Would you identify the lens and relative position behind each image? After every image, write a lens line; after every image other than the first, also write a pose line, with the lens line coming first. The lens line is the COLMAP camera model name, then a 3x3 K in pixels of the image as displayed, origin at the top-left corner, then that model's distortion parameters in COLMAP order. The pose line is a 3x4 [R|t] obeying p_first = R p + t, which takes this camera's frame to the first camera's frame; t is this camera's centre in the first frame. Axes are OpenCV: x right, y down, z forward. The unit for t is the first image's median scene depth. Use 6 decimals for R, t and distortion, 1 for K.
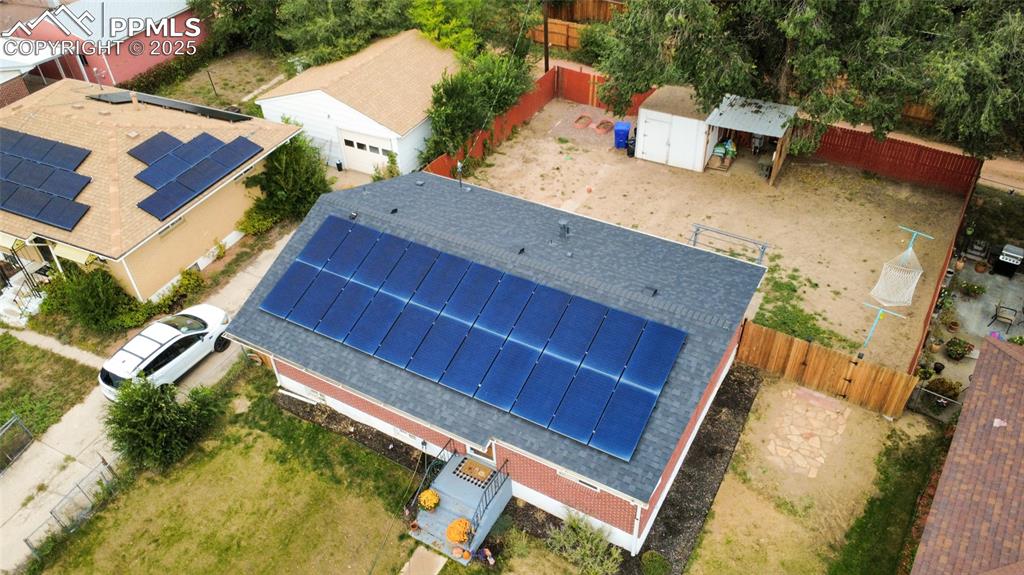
lens RADIAL K [[750.7, 0, 512.0], [0, 750.7, 287.5], [0, 0, 1]] dist [-0.000489, -0.001444]
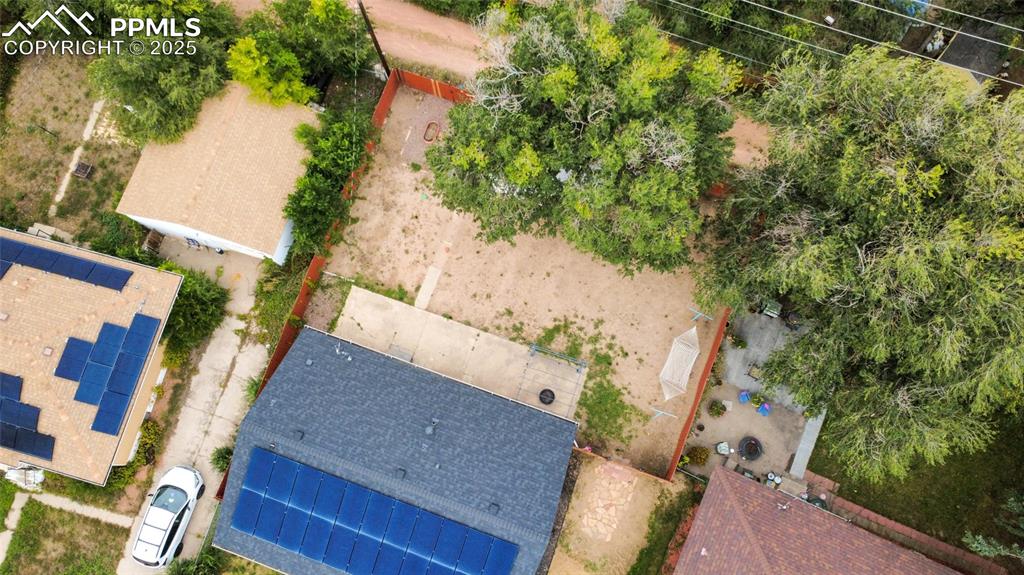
lens RADIAL K [[750.7, 0, 512.0], [0, 750.7, 287.5], [0, 0, 1]] dist [-0.000489, -0.001444]
pose [[0.984177, -0.171869, 0.043087, 0.197568], [0.112240, 0.792874, 0.598960, -1.067457], [-0.137105, -0.584646, 0.799619, 0.042002]]
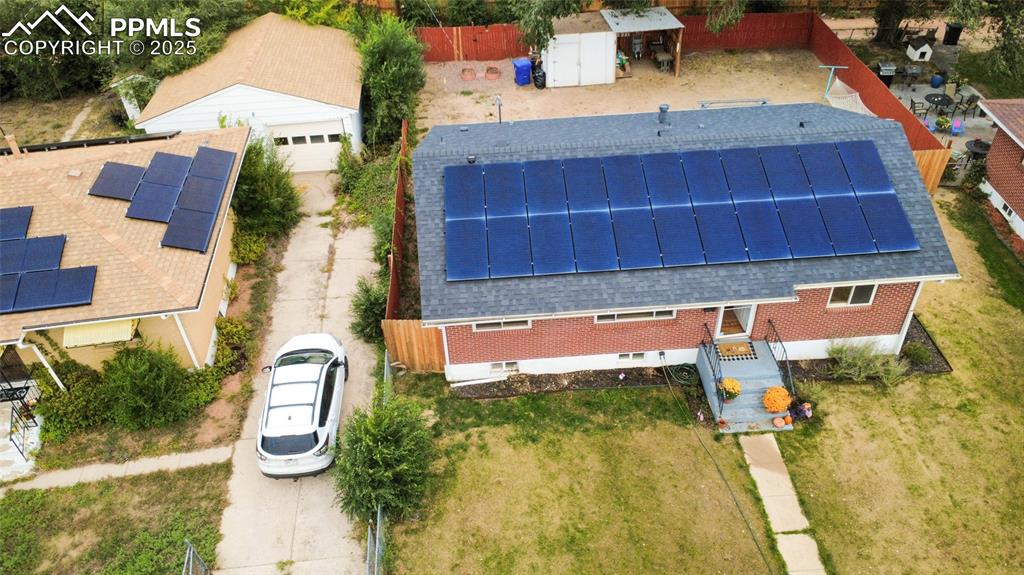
lens RADIAL K [[750.7, 0, 512.0], [0, 750.7, 287.5], [0, 0, 1]] dist [-0.000489, -0.001444]
pose [[0.837571, -0.338698, 0.428670, -0.596376], [0.353209, 0.934308, 0.048082, 0.018601], [-0.416795, 0.111138, 0.902181, 0.207870]]
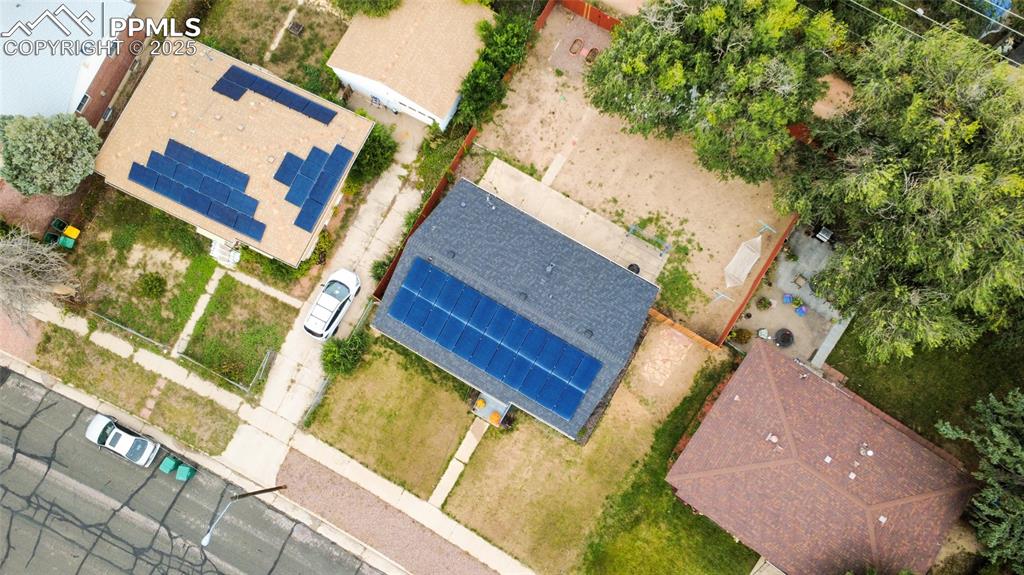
lens RADIAL K [[750.7, 0, 512.0], [0, 750.7, 287.5], [0, 0, 1]] dist [-0.000489, -0.001444]
pose [[0.999944, 0.009592, 0.004498, -0.026995], [-0.010215, 0.760364, 0.649417, -1.191014], [0.002809, -0.649426, 0.760420, -0.382754]]
